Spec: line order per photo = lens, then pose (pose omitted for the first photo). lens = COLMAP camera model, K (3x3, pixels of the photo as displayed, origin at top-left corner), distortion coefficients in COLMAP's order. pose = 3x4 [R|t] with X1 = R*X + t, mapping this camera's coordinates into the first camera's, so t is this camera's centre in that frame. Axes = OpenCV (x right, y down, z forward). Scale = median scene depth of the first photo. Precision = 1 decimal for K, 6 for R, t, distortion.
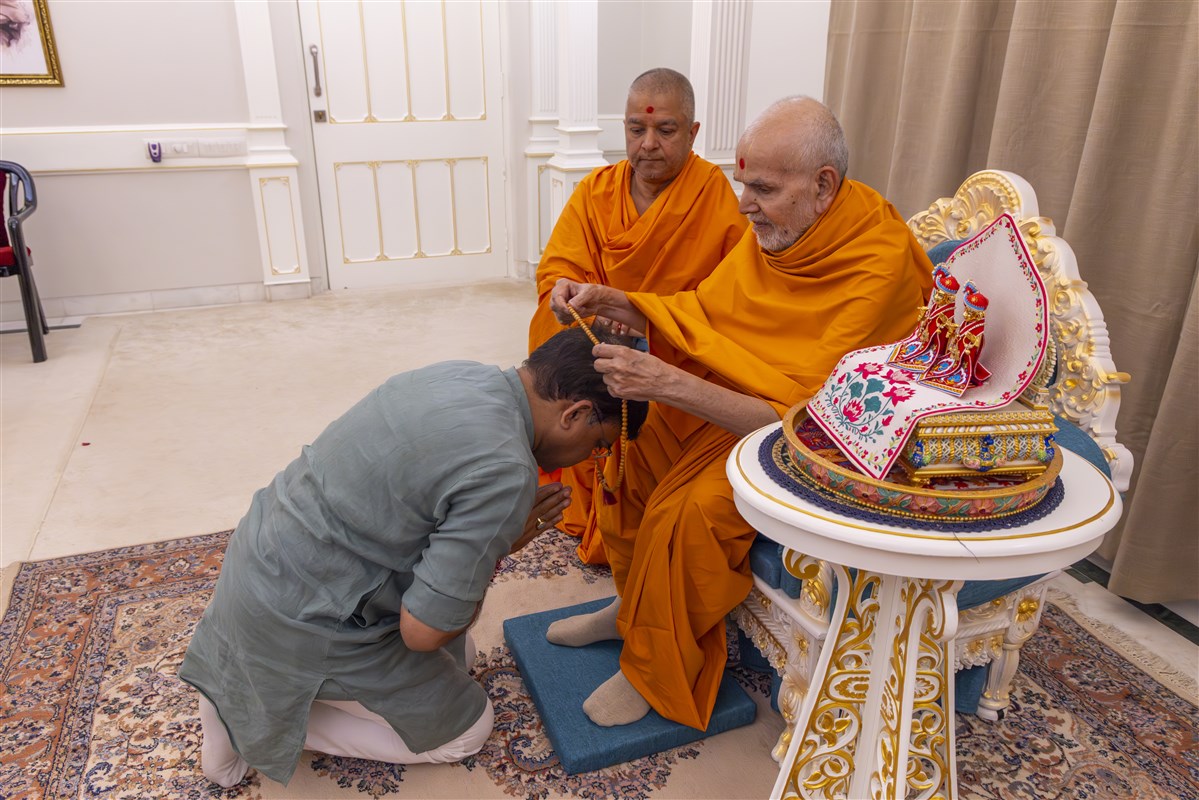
lens RADIAL K [[899.9, 0, 611.6], [0, 899.9, 421.6], [0, 0, 1]] dist [0.019899, -0.020806]
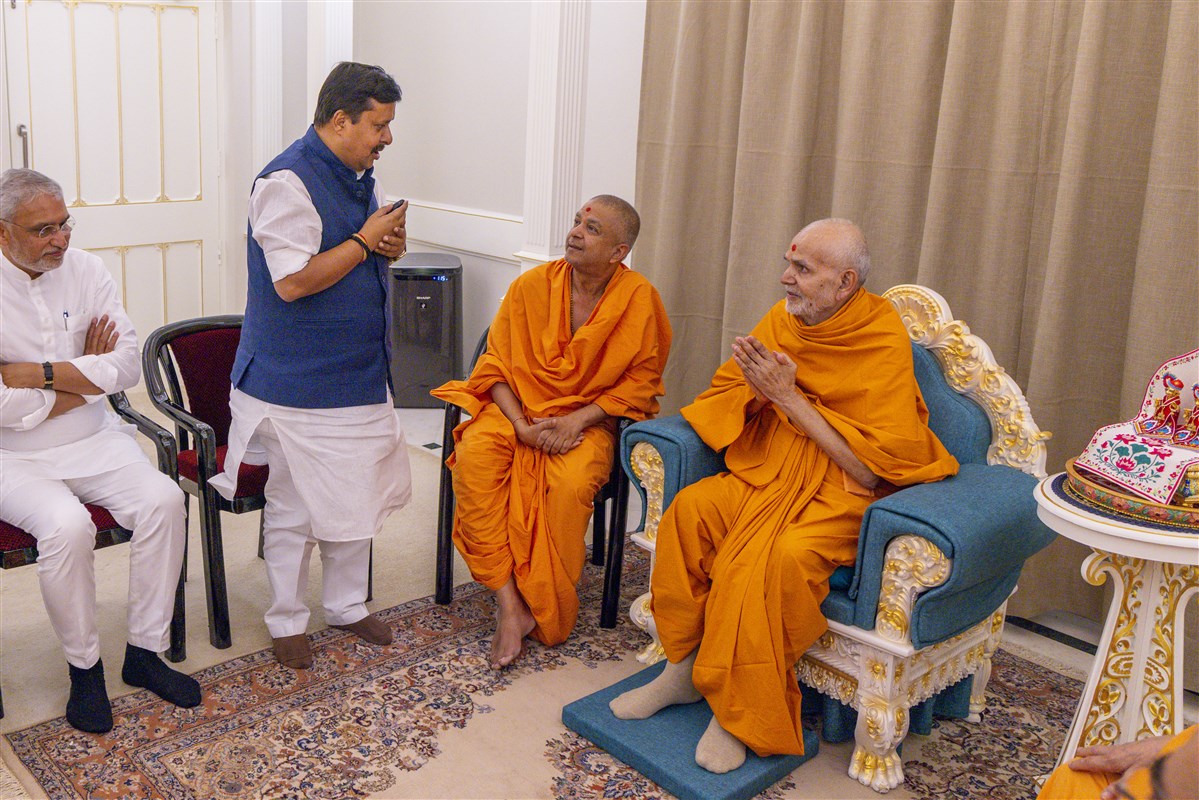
lens RADIAL K [[1176.1, 0, 439.2], [0, 1176.1, 304.7], [0, 0, 1]] dist [0.007734, 0.000000]
pose [[0.948452, -0.043137, 0.313973, -0.820478], [0.100334, 0.980605, -0.168364, -0.031113], [-0.300621, 0.191187, 0.934385, -0.420713]]
